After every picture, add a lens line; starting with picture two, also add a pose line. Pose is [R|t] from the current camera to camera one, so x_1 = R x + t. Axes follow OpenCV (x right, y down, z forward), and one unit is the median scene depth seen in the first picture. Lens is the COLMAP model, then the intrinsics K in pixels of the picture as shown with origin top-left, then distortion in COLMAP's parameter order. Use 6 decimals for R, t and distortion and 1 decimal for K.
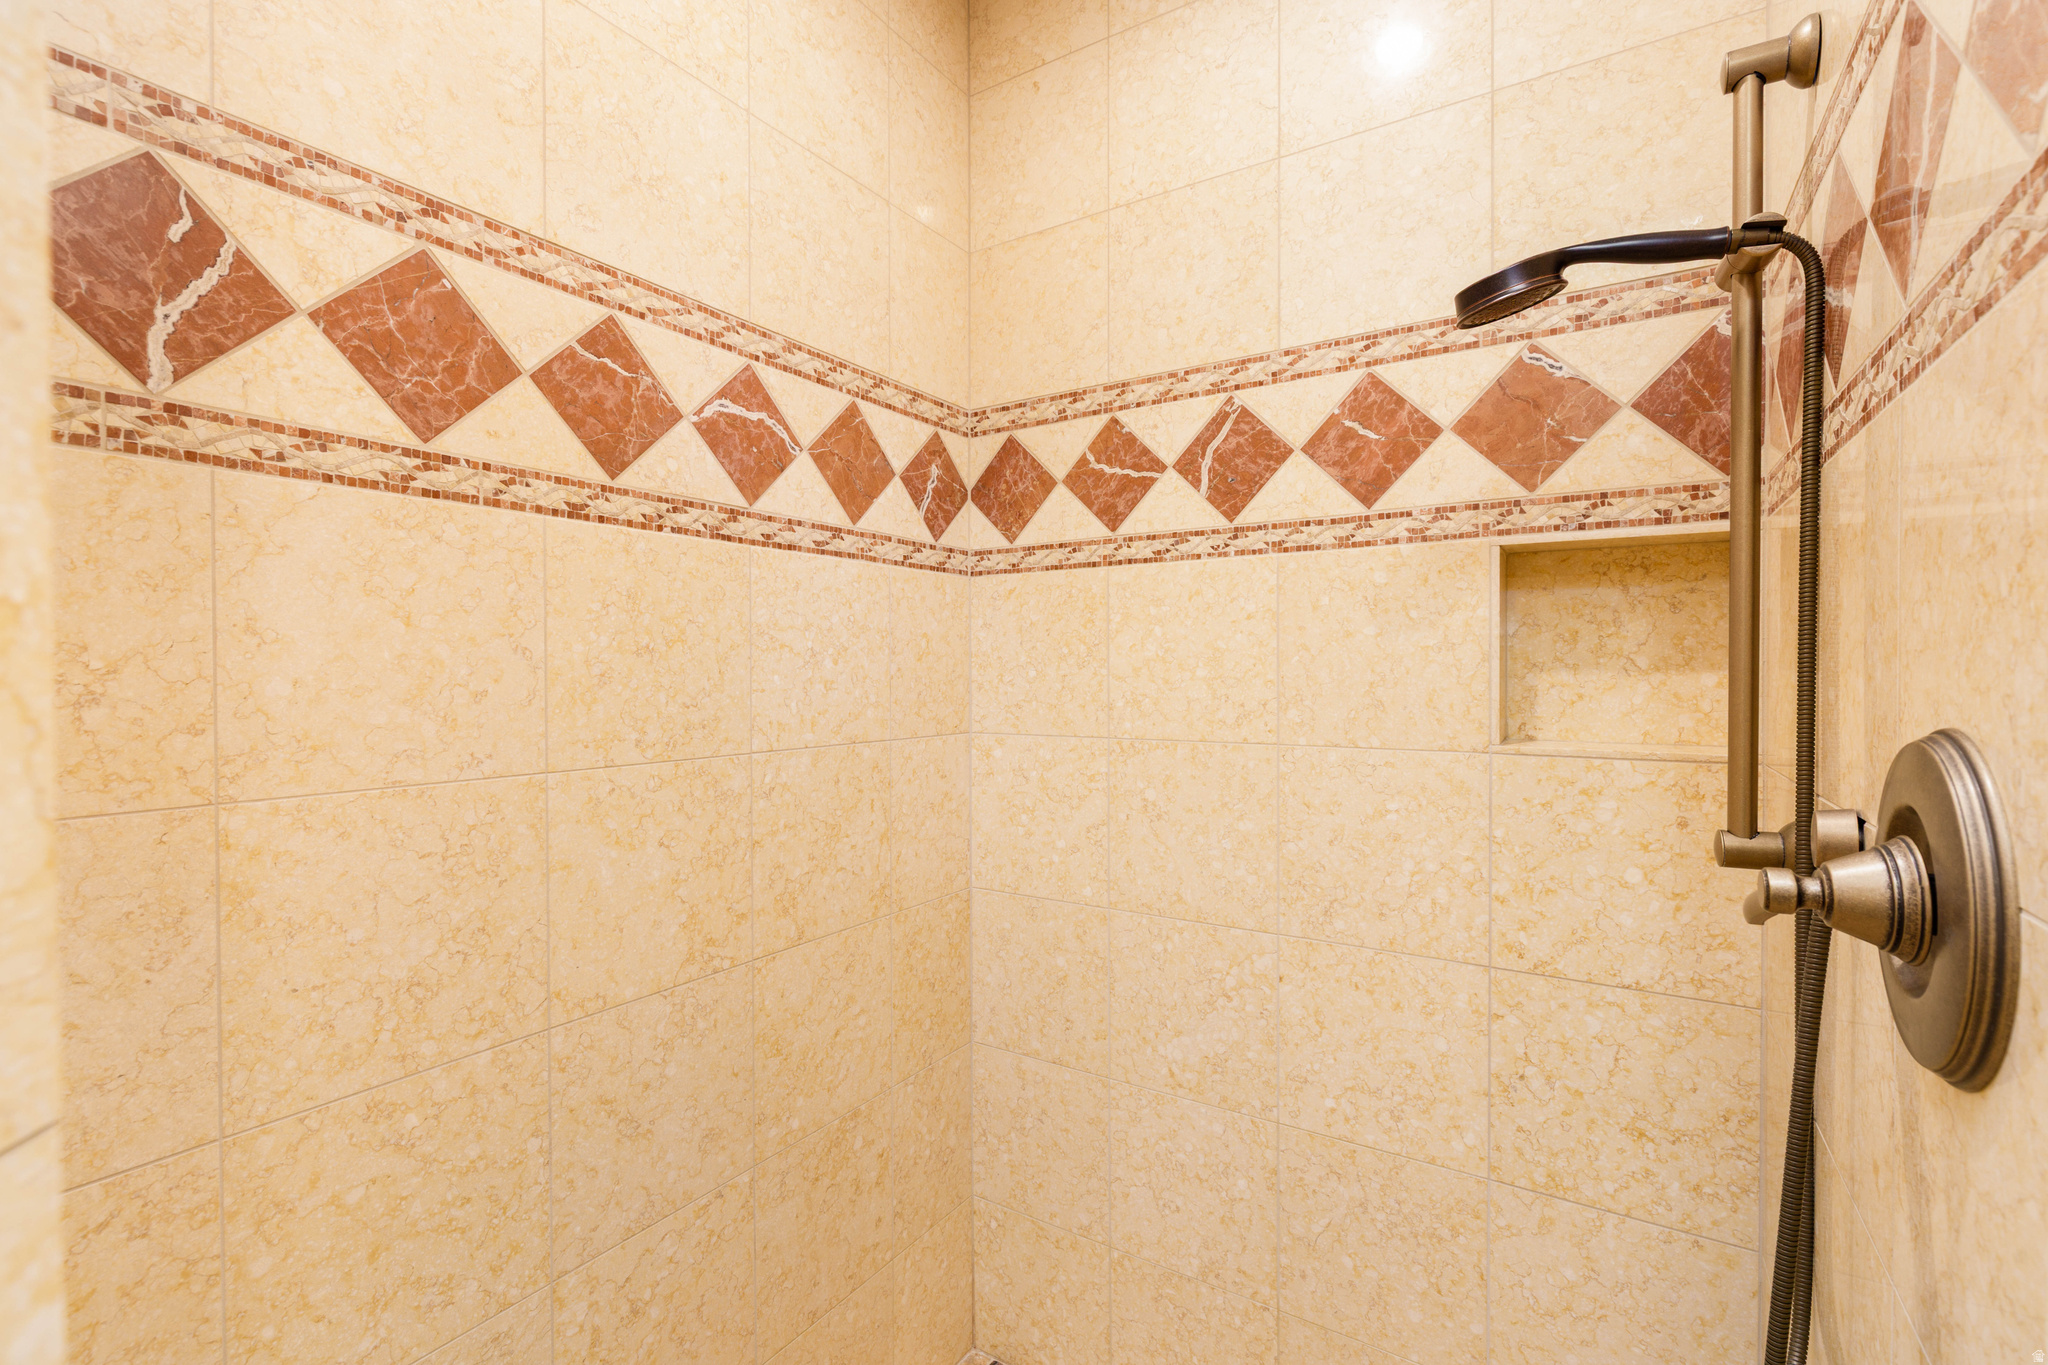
lens RADIAL K [[899.0, 0, 1026.0], [0, 899.0, 678.5], [0, 0, 1]] dist [0.000201, -0.000509]
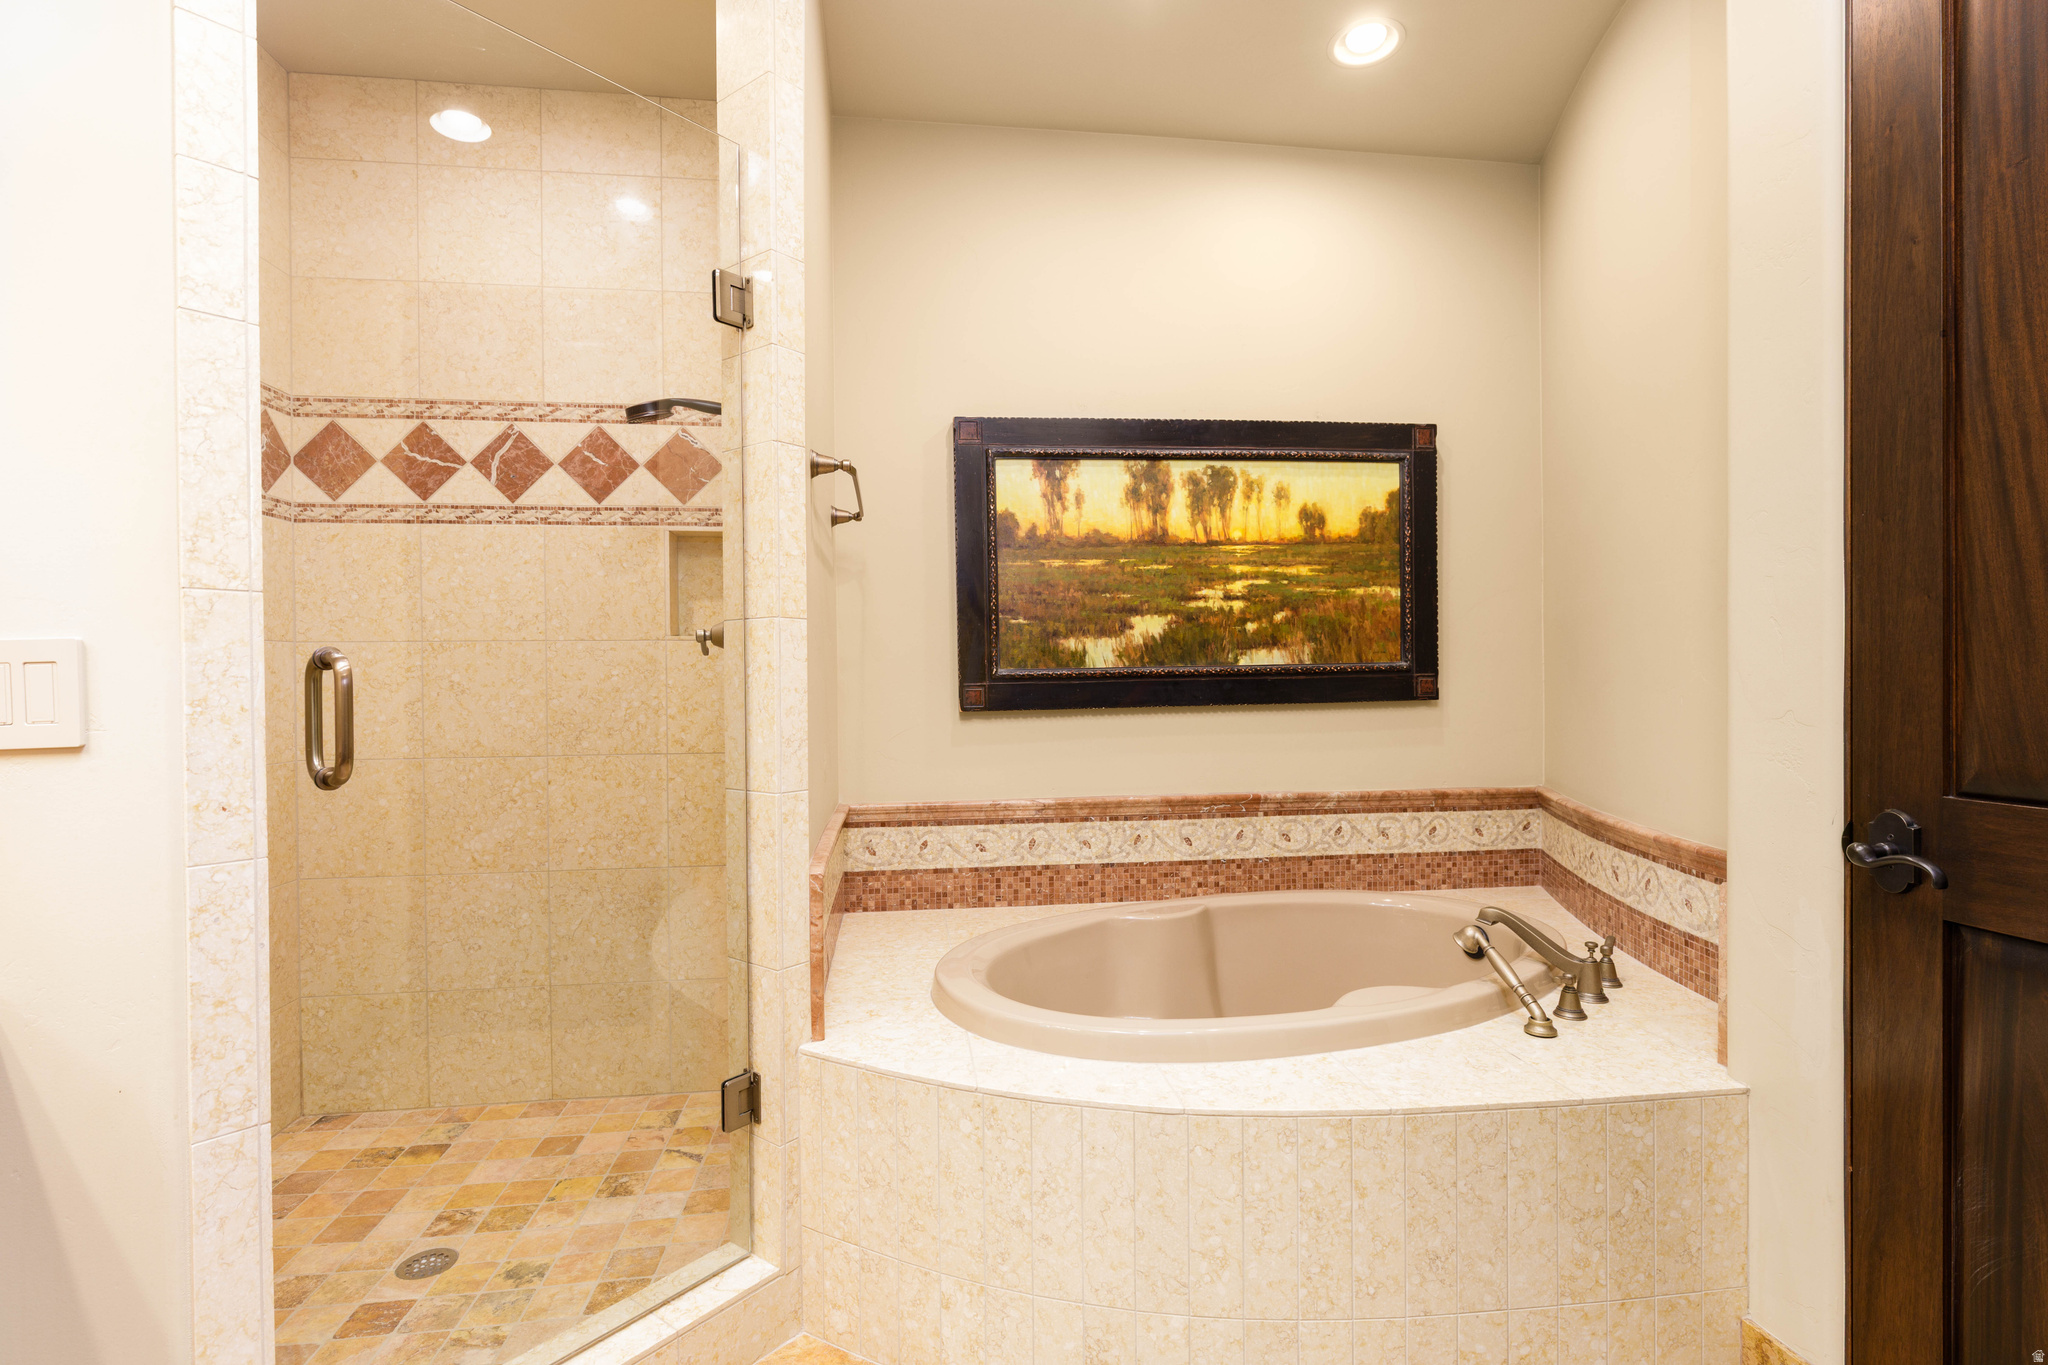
lens RADIAL K [[953.8, 0, 1023.6], [0, 953.8, 676.3], [0, 0, 1]] dist [-0.000625, -0.001801]
pose [[0.758093, -0.008300, 0.652094, -0.189378], [0.013091, 0.999911, -0.002492, 0.148869], [-0.652015, 0.010425, 0.758134, -0.864157]]
